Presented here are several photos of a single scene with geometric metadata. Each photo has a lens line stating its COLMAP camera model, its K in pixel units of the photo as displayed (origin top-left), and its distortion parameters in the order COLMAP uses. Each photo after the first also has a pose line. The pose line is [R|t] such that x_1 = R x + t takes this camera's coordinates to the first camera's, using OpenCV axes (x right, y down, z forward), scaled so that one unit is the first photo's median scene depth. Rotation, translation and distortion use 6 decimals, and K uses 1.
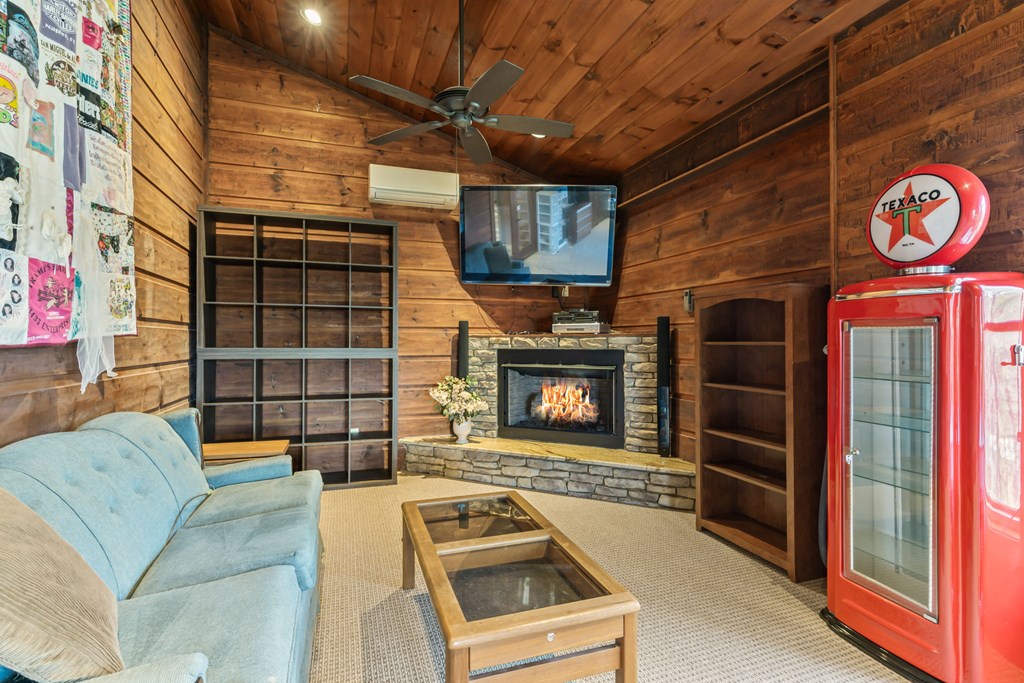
lens RADIAL K [[489.7, 0, 512.7], [0, 489.7, 339.2], [0, 0, 1]] dist [0.002297, 0.000672]
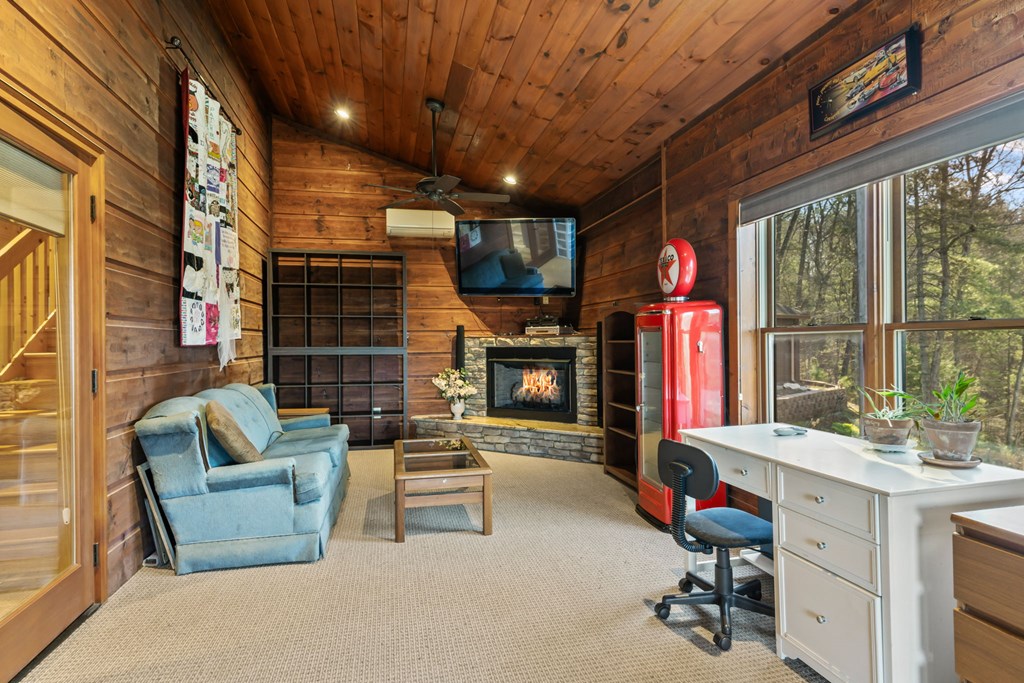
lens RADIAL K [[554.0, 0, 513.3], [0, 554.0, 339.6], [0, 0, 1]] dist [0.014759, -0.001039]
pose [[0.993253, -0.007536, -0.115724, 0.244281], [0.007817, 0.999968, 0.001968, -0.002264], [0.115706, -0.002860, 0.993279, -0.503658]]
